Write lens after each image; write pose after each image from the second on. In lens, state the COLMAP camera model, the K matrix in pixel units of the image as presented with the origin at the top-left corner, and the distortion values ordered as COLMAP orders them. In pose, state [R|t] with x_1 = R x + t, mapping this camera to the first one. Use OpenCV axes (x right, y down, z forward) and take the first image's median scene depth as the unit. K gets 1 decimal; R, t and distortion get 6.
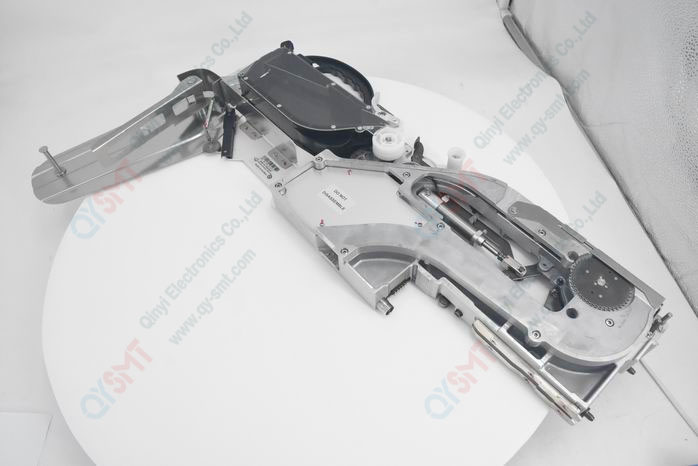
lens RADIAL K [[487.8, 0, 349.0], [0, 487.8, 233.0], [0, 0, 1]] dist [-0.115092, 0.061640]
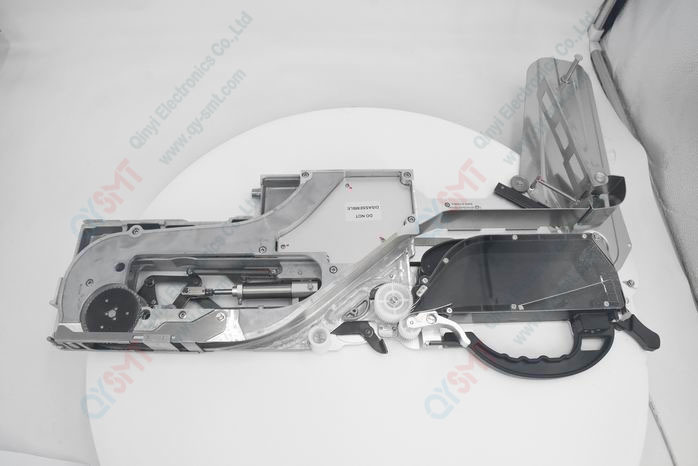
lens RADIAL K [[487.8, 0, 349.0], [0, 487.8, 233.0], [0, 0, 1]] dist [-0.115092, 0.061640]
pose [[-0.629573, 0.707965, -0.320035, 0.347534], [-0.628328, -0.221660, 0.745702, -0.813840], [0.456992, 0.670561, 0.584385, 0.427308]]
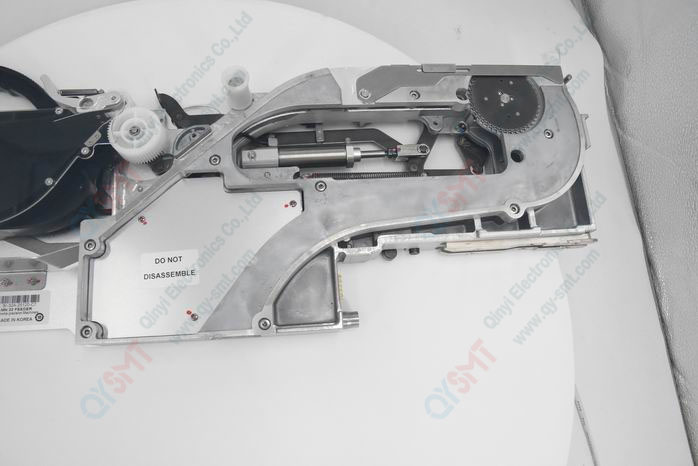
lens RADIAL K [[487.8, 0, 349.0], [0, 487.8, 233.0], [0, 0, 1]] dist [-0.115092, 0.061640]
pose [[0.581554, -0.759309, 0.291966, -0.036880], [0.595161, 0.641792, 0.483619, -0.260296], [-0.554598, -0.107484, 0.825148, 0.371080]]
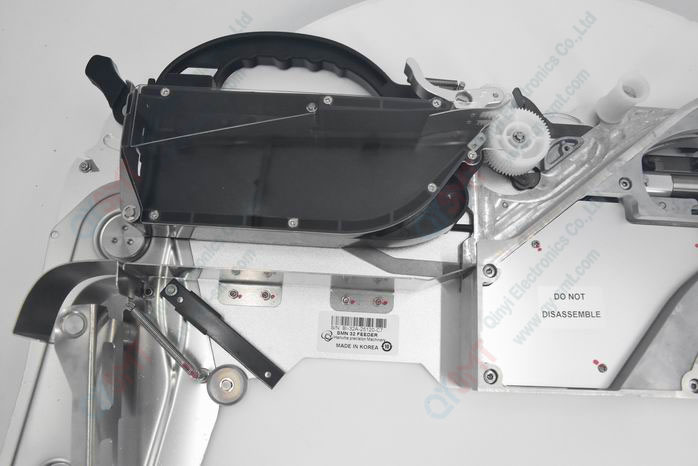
lens RADIAL K [[543.9, 0, 349.0], [0, 543.9, 233.0], [0, 0, 1]] dist [-0.063787, 0.003261]
pose [[0.676908, -0.689752, 0.256979, -0.281463], [0.556082, 0.707947, 0.435412, -0.512584], [-0.482253, -0.151832, 0.862774, 0.627546]]
